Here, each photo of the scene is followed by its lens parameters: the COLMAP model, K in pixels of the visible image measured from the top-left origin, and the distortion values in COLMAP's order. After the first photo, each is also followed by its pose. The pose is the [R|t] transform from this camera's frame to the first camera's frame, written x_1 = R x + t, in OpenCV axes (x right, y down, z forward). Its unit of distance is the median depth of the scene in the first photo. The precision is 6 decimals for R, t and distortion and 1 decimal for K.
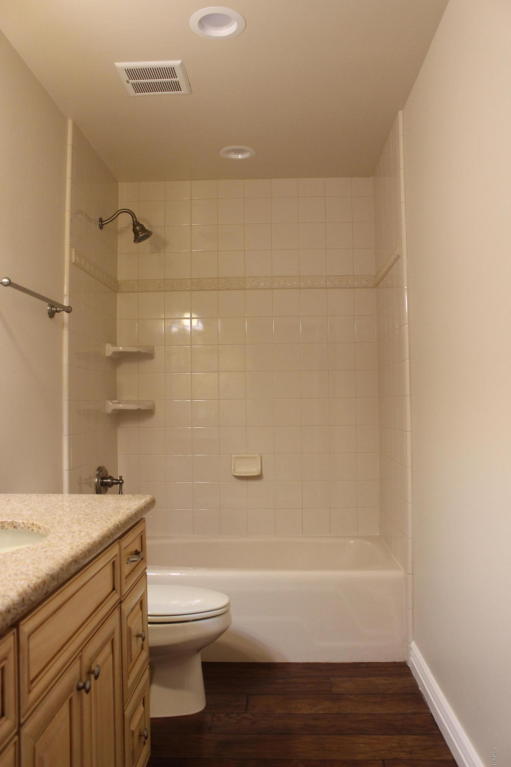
lens RADIAL K [[641.3, 0, 251.7], [0, 641.3, 384.8], [0, 0, 1]] dist [-0.163424, 0.147666]
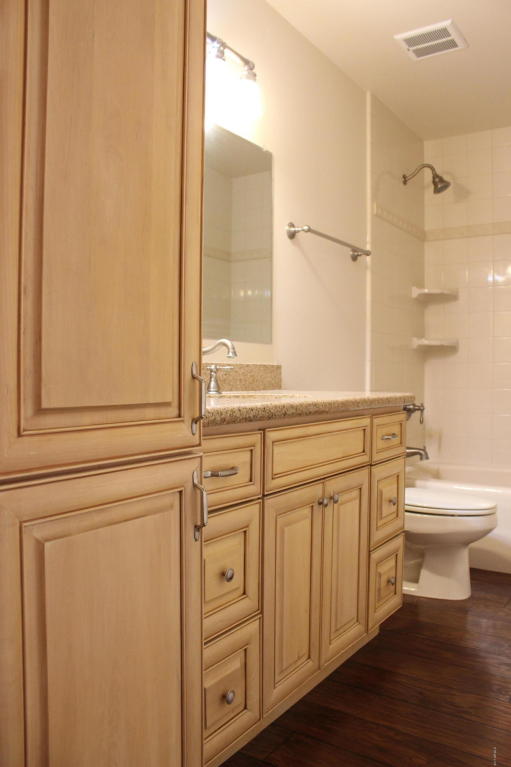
lens RADIAL K [[641.3, 0, 260.9], [0, 641.3, 380.4], [0, 0, 1]] dist [-0.163424, 0.147666]
pose [[0.856771, 0.016644, -0.515429, 0.127858], [0.003100, 0.999295, 0.037422, 0.061080], [0.515688, -0.033660, 0.856115, -0.106752]]
